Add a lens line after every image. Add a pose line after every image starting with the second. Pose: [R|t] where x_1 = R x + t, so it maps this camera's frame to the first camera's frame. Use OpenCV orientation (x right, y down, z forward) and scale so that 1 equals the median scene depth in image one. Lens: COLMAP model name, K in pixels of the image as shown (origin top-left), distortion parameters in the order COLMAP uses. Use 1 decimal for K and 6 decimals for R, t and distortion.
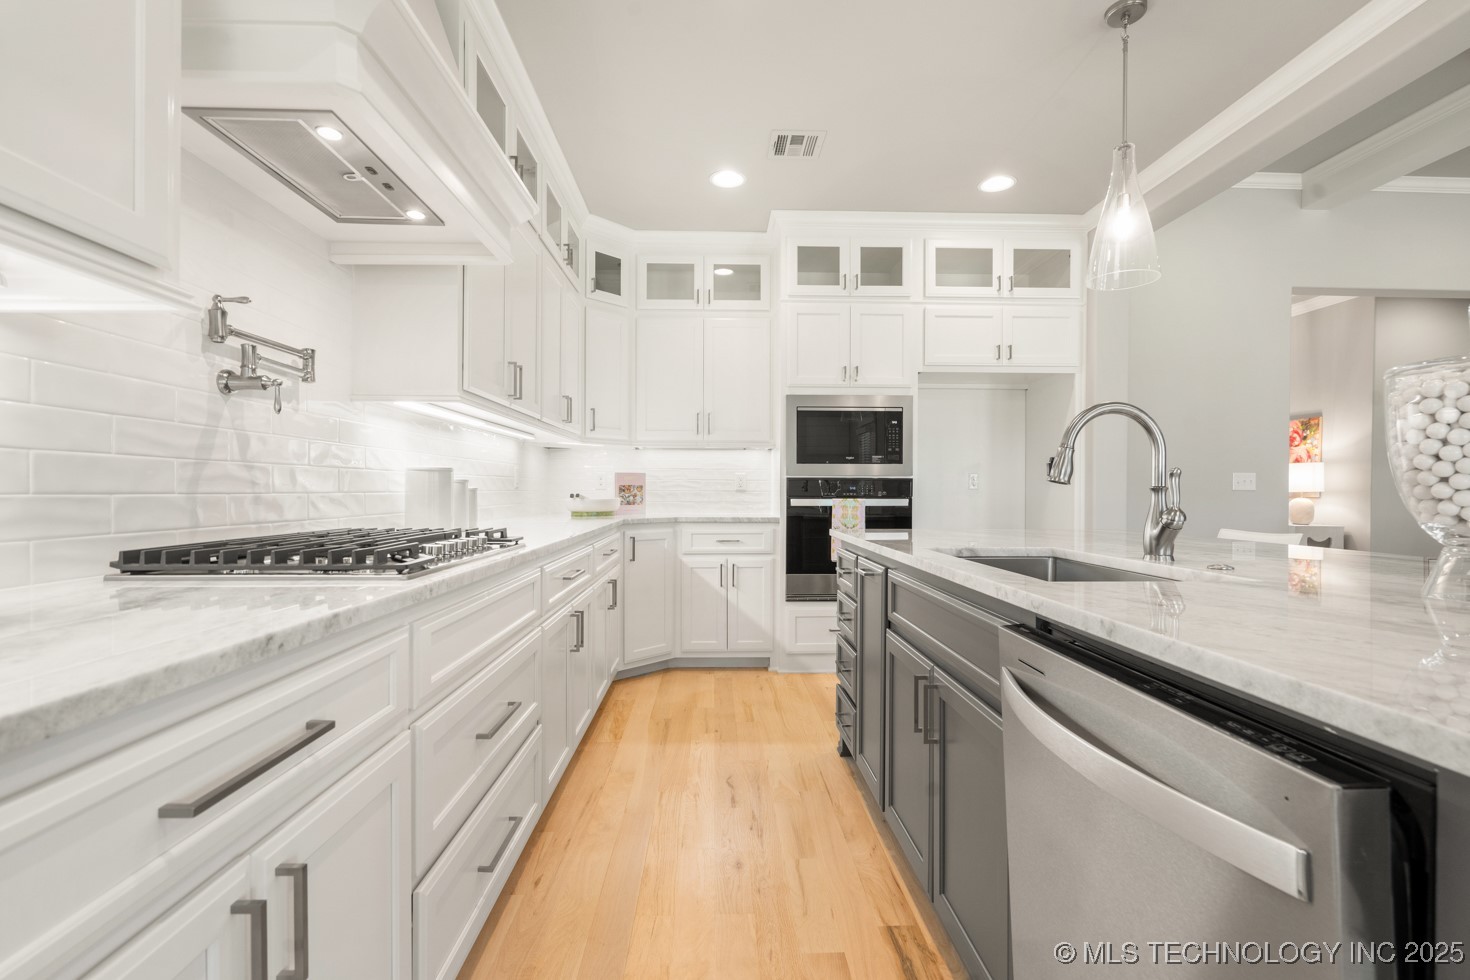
lens RADIAL K [[670.7, 0, 734.8], [0, 670.7, 495.7], [0, 0, 1]] dist [-0.010525, -0.000026]
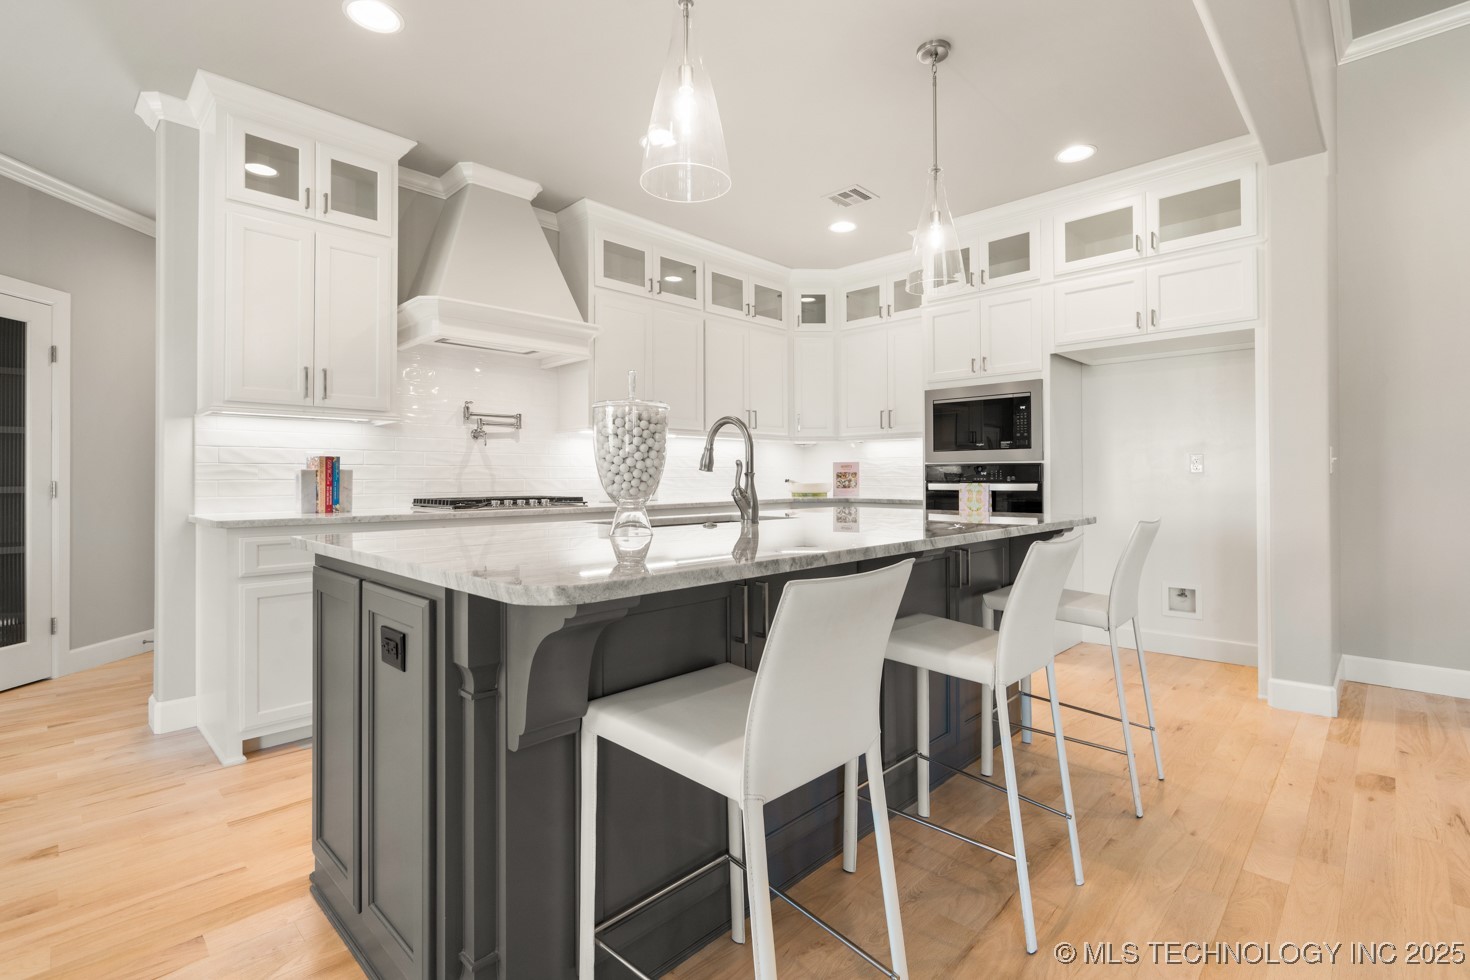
lens RADIAL K [[670.7, 0, 720.0], [0, 670.7, 479.1], [0, 0, 1]] dist [-0.010525, -0.000026]
pose [[0.689455, -0.002358, -0.724324, 0.652559], [-0.000497, 0.999993, -0.003728, 0.001970], [0.724328, 0.002930, 0.689449, -0.022233]]
